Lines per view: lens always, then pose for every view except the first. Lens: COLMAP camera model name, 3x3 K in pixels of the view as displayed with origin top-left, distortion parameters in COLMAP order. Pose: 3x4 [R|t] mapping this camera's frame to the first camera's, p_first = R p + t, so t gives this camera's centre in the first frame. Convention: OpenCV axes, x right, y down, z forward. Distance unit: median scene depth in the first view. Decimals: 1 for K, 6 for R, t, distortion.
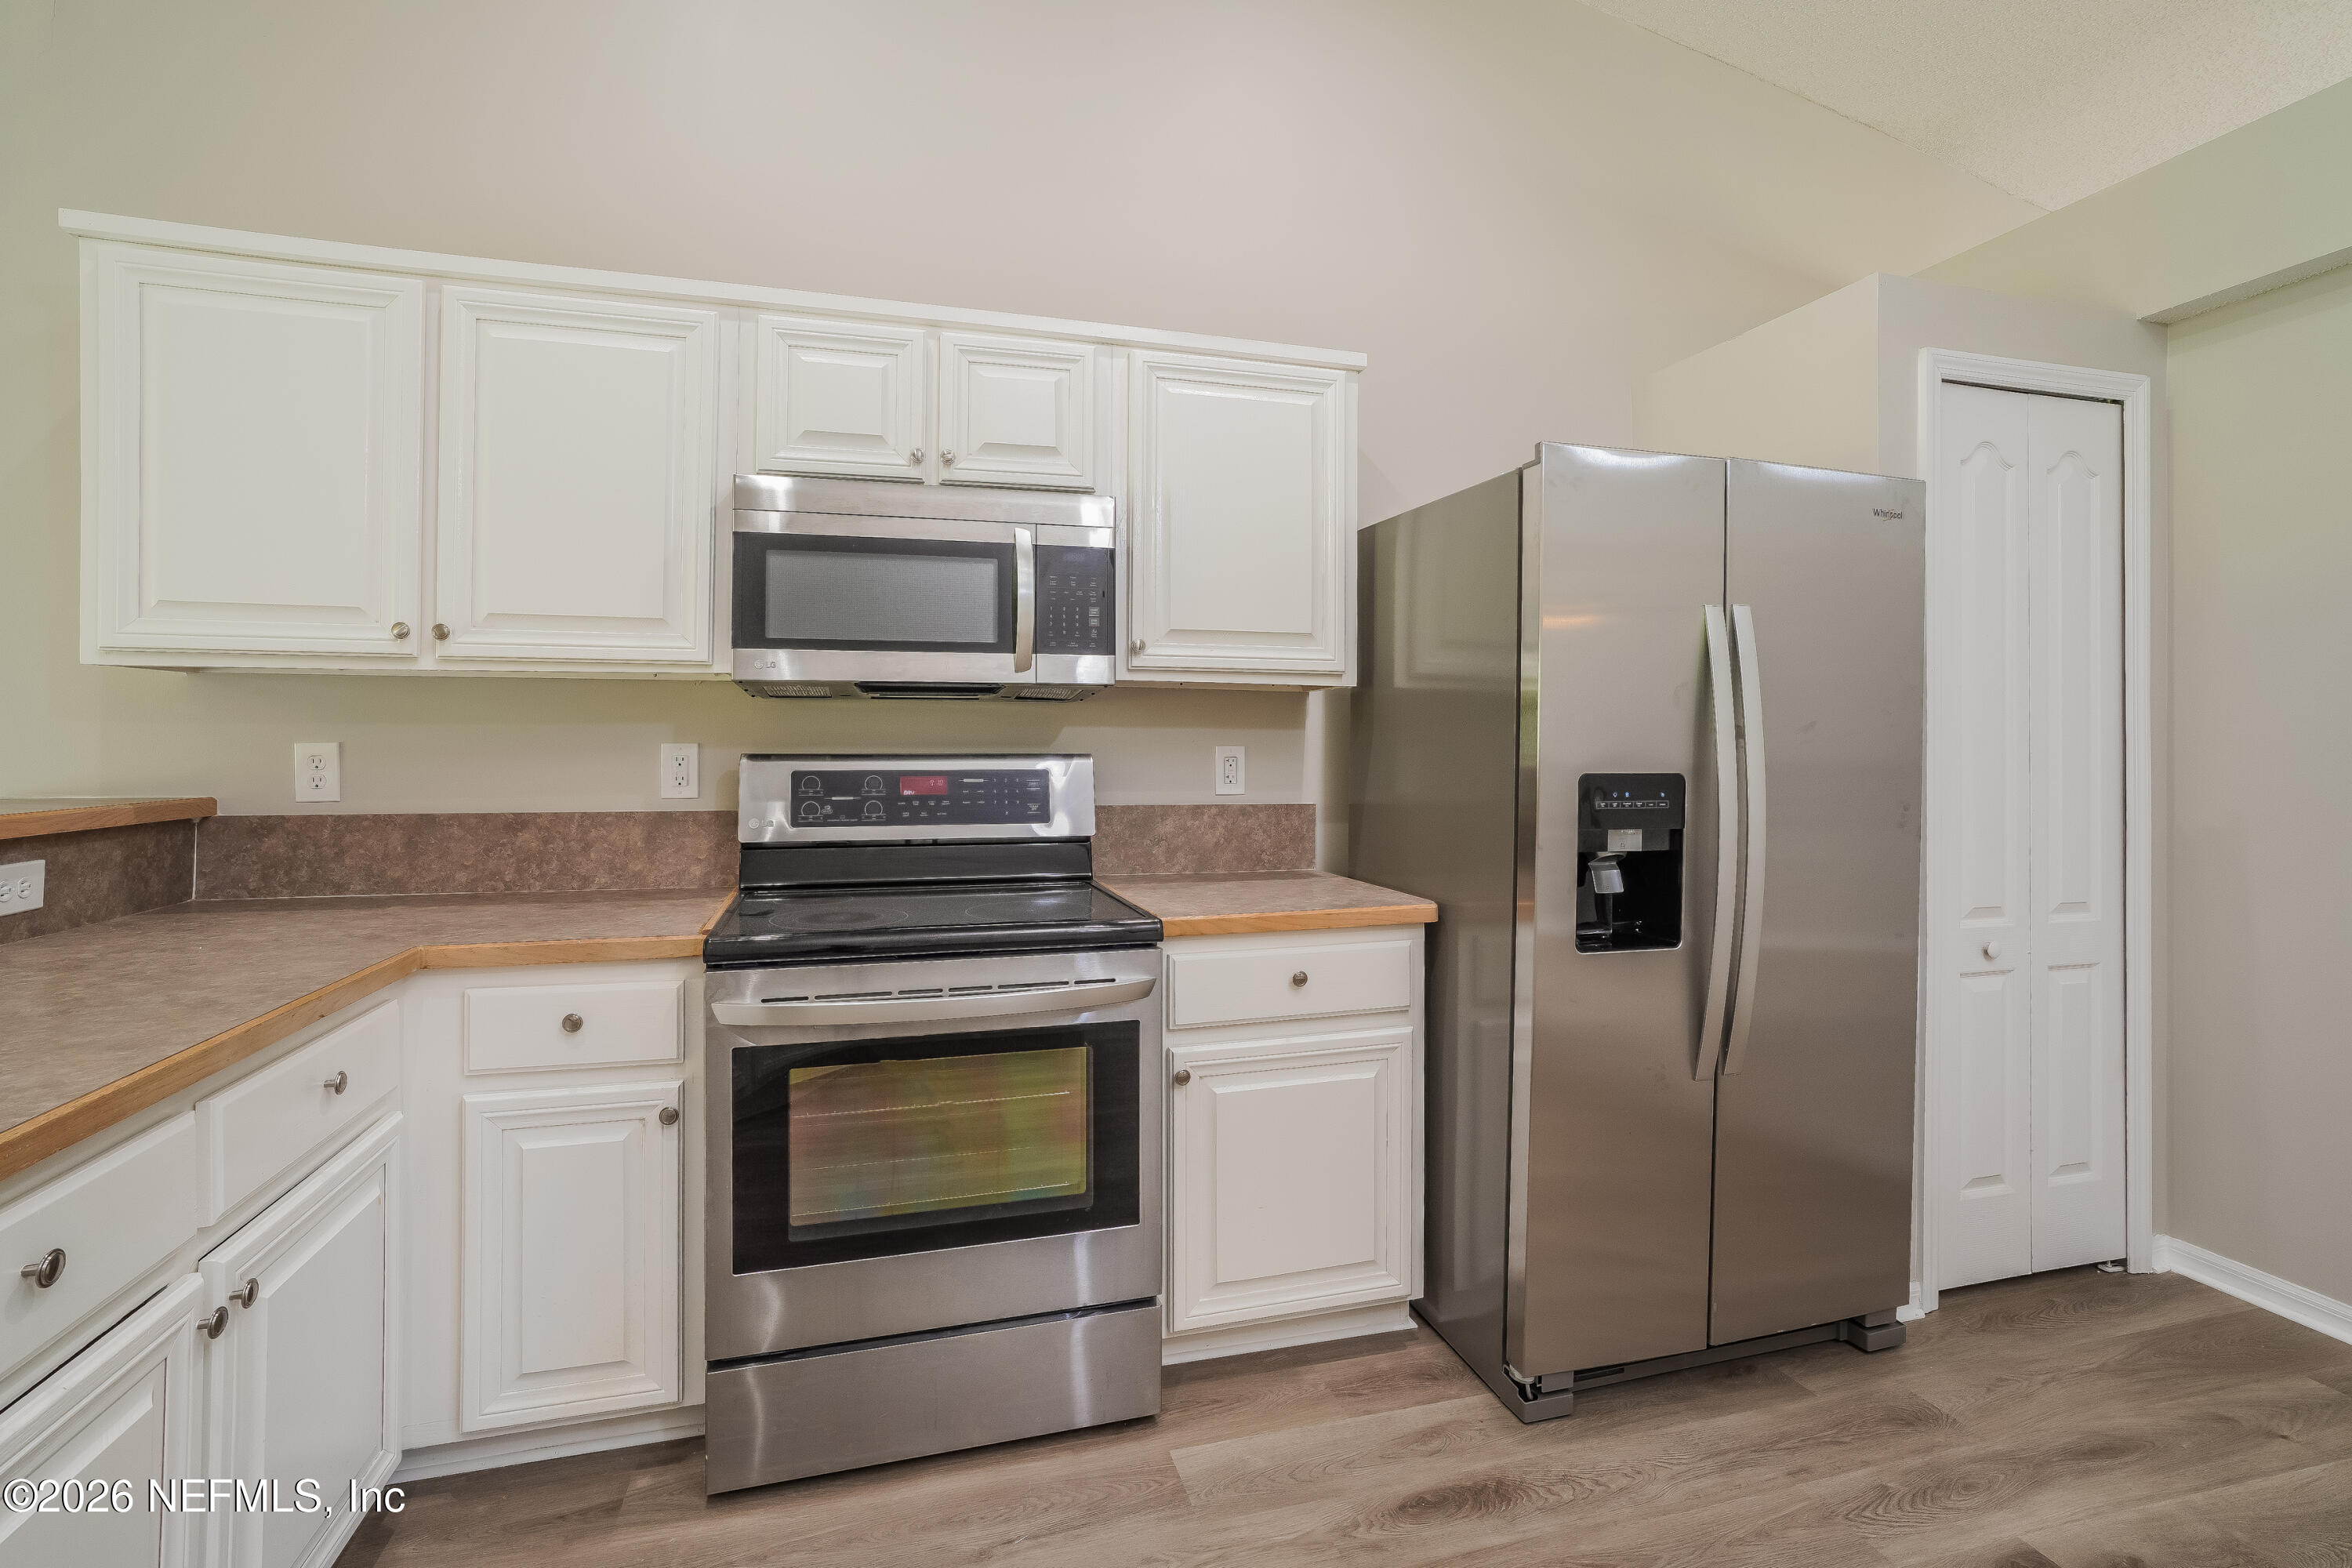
lens RADIAL K [[1052.2, 0, 1162.2], [0, 1052.2, 734.9], [0, 0, 1]] dist [-0.038591, 0.013928]
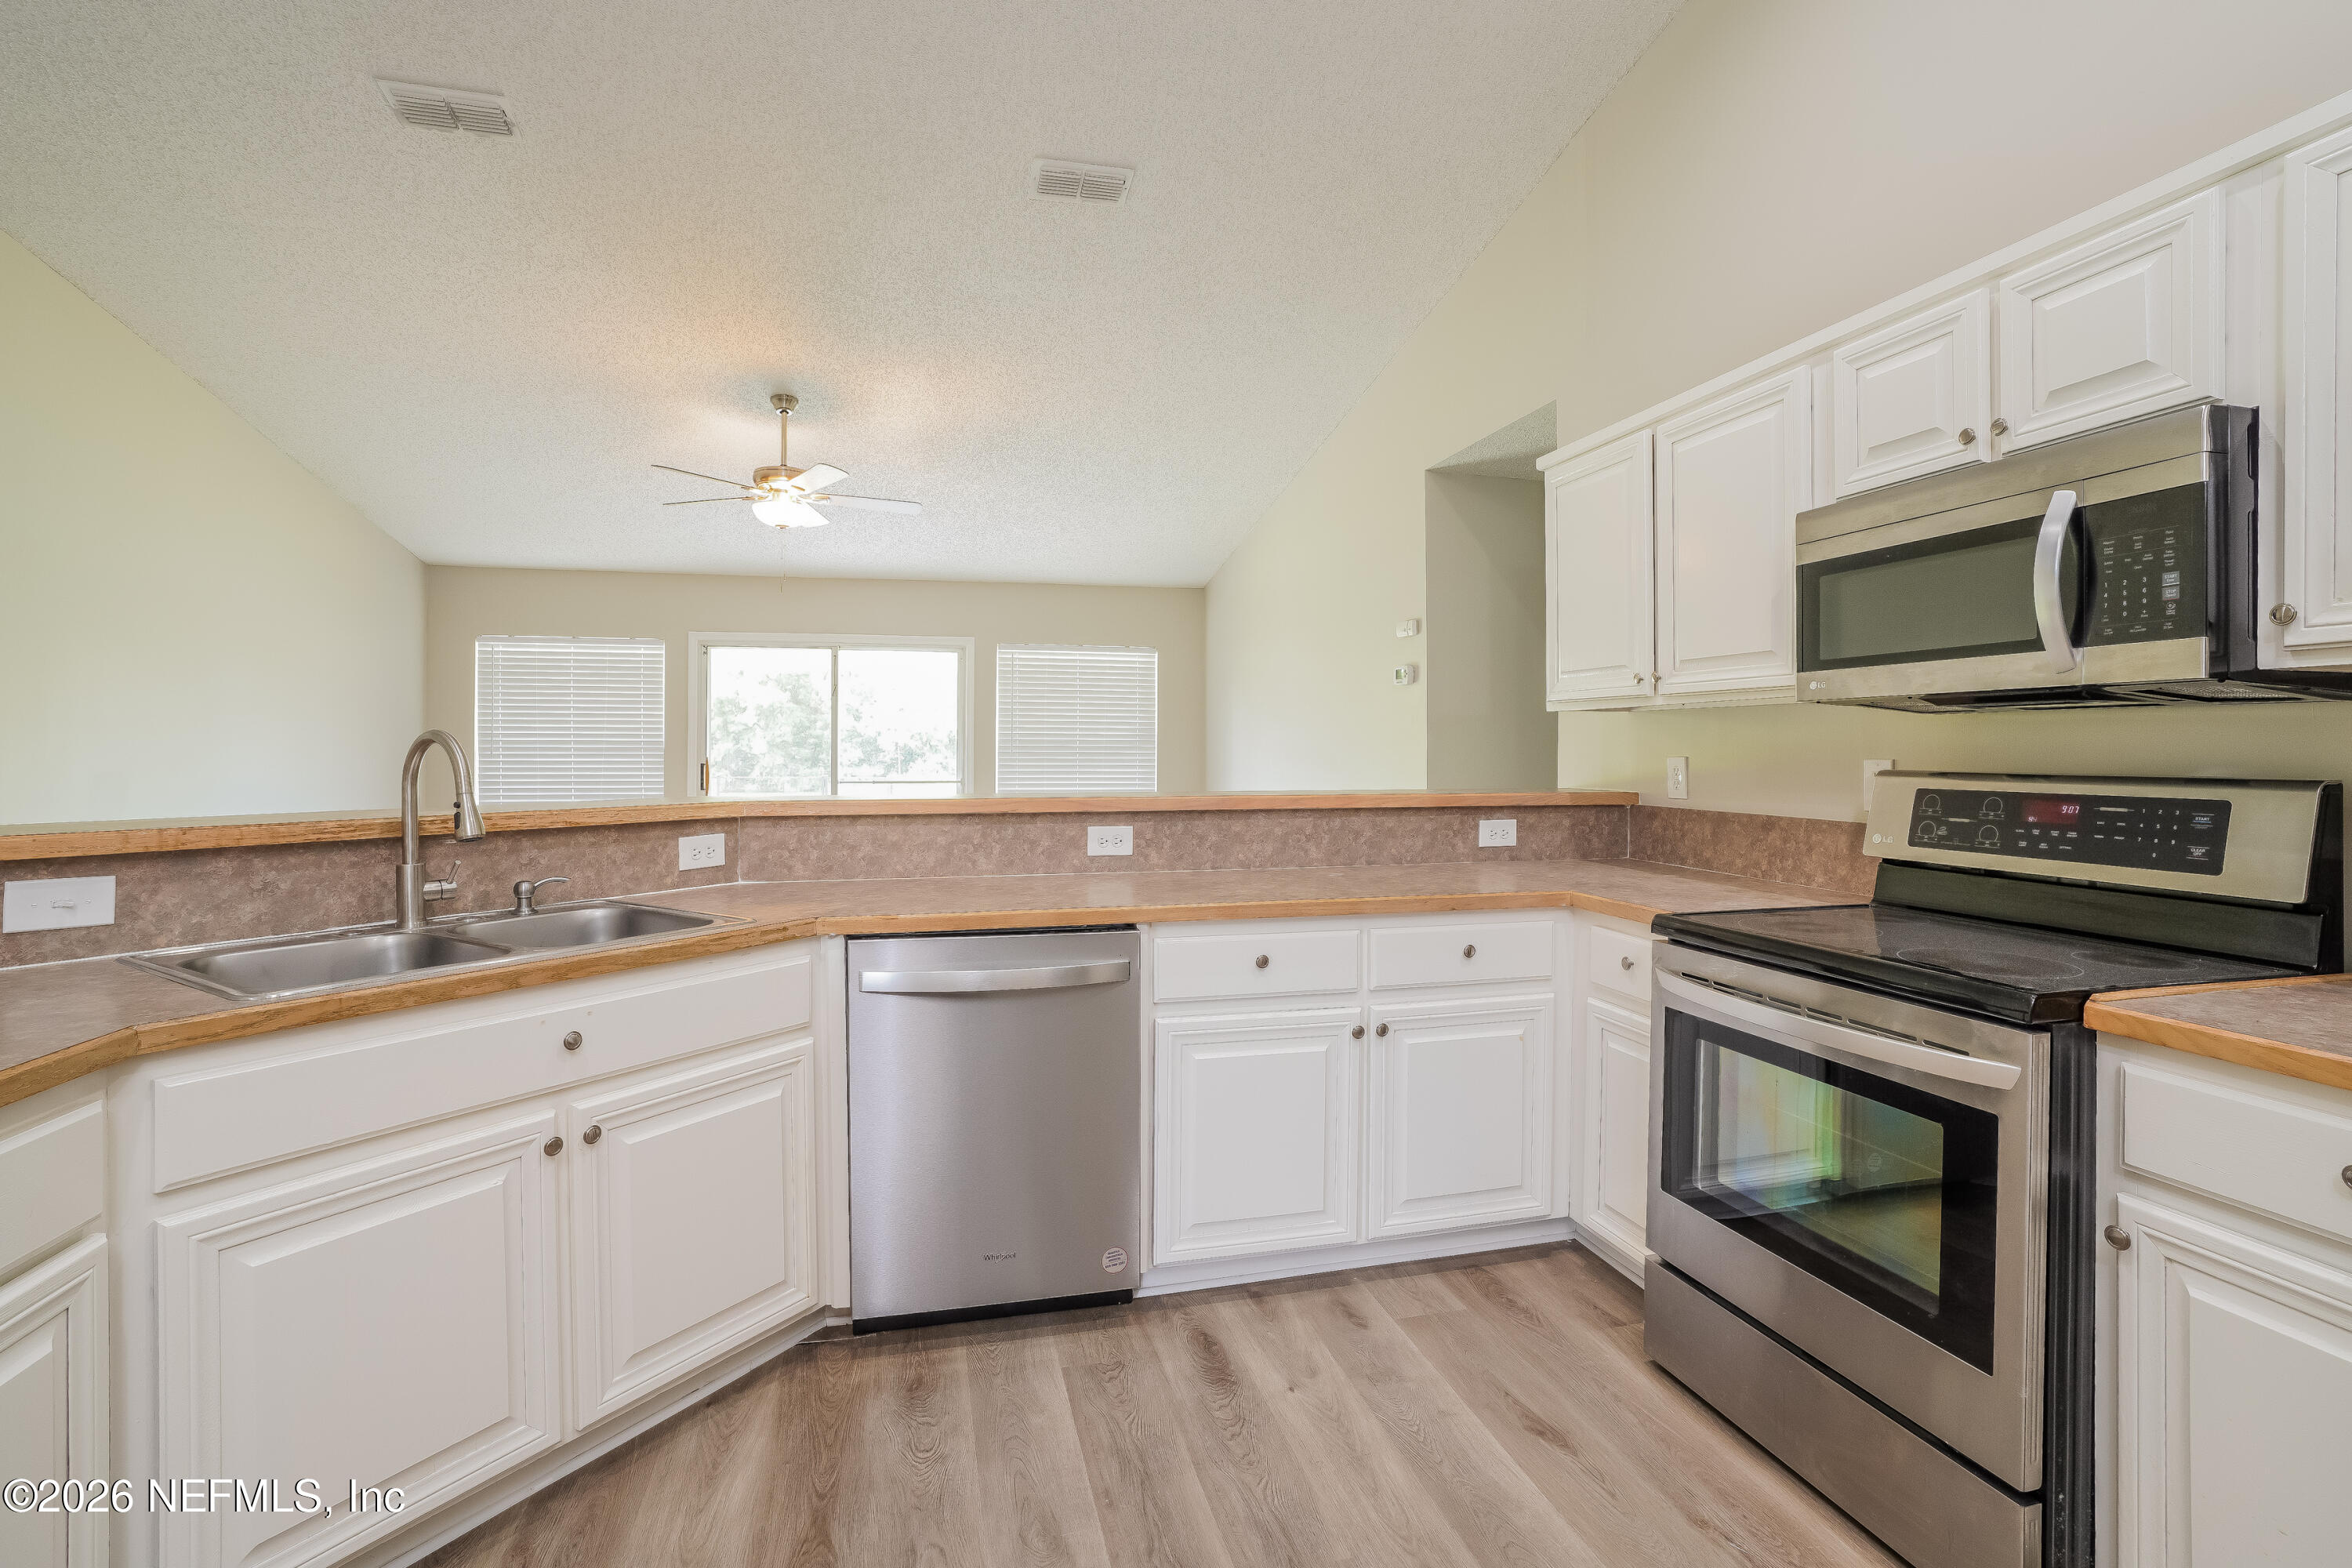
lens RADIAL K [[1052.2, 0, 1162.2], [0, 1052.2, 734.9], [0, 0, 1]] dist [-0.038591, 0.013928]
pose [[-0.018853, -0.014752, -0.999713, 0.633334], [0.004653, 0.999879, -0.014842, -0.004255], [0.999811, -0.004931, -0.018782, 0.324649]]
